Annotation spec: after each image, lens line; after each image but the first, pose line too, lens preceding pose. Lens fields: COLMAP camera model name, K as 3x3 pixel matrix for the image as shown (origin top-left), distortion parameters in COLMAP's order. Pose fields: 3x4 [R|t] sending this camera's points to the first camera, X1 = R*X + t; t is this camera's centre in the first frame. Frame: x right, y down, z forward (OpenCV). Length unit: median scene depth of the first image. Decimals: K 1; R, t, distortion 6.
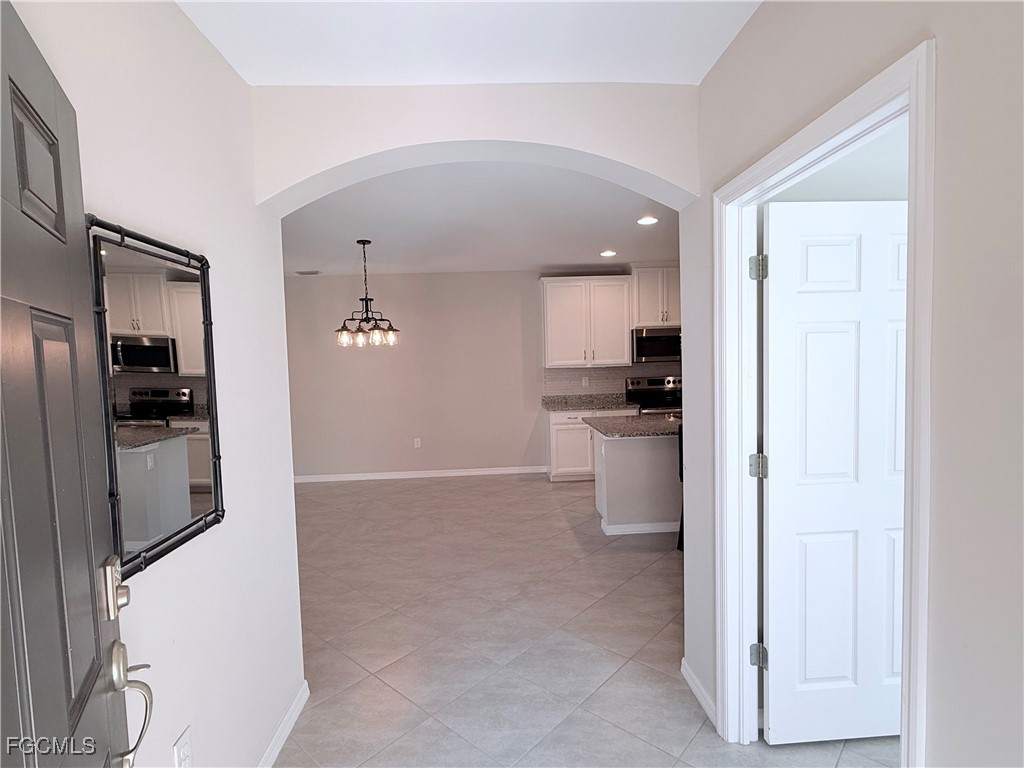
lens RADIAL K [[503.6, 0, 512.0], [0, 503.6, 384.0], [0, 0, 1]] dist [0.000505, 0.000038]
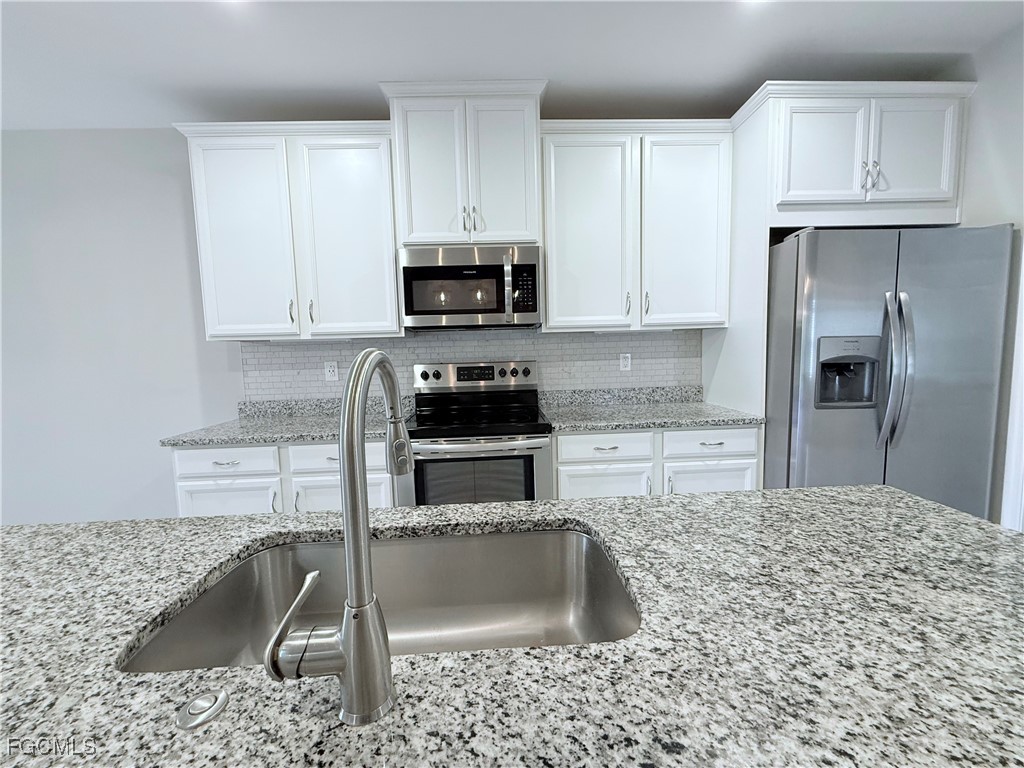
lens RADIAL K [[407.9, 0, 509.5], [0, 407.9, 383.9], [0, 0, 1]] dist [0.000807, -0.000137]
pose [[0.999992, 0.003473, 0.001834, 0.349159], [-0.003536, 0.999362, 0.035539, -0.008144], [-0.001710, -0.035545, 0.999367, 0.676407]]
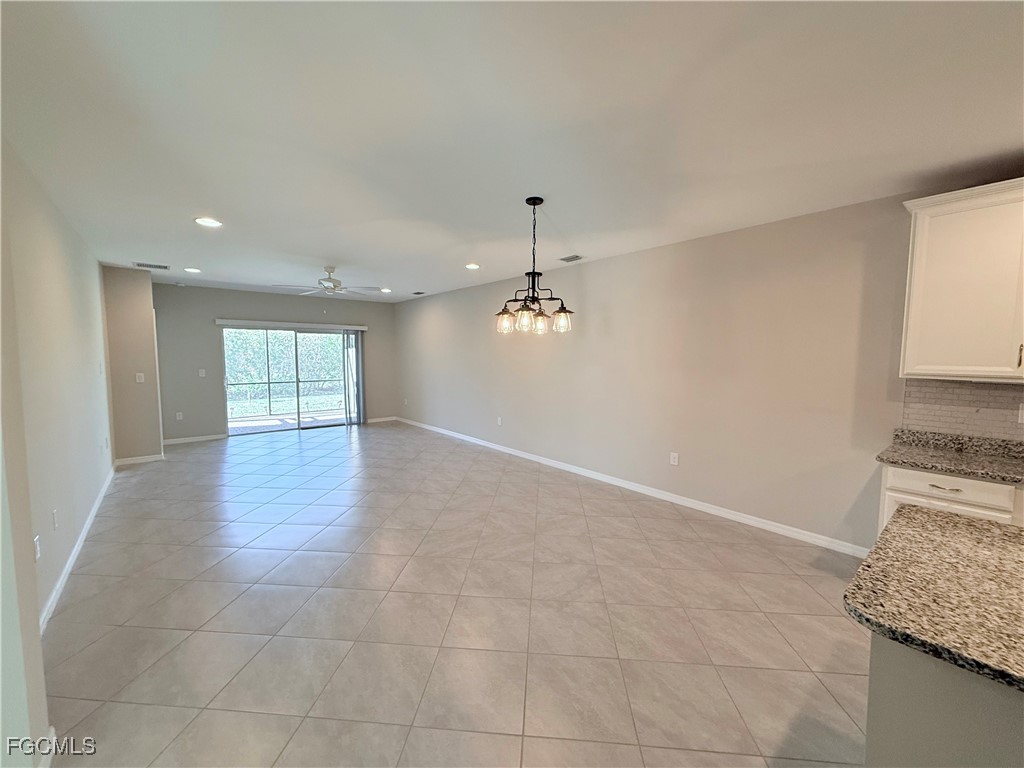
lens RADIAL K [[407.9, 0, 509.5], [0, 407.9, 383.9], [0, 0, 1]] dist [0.000807, -0.000137]
pose [[0.608960, 0.093311, -0.787694, 0.163890], [-0.068505, 0.995533, 0.064971, -0.026173], [0.790237, 0.014396, 0.612632, 0.442873]]
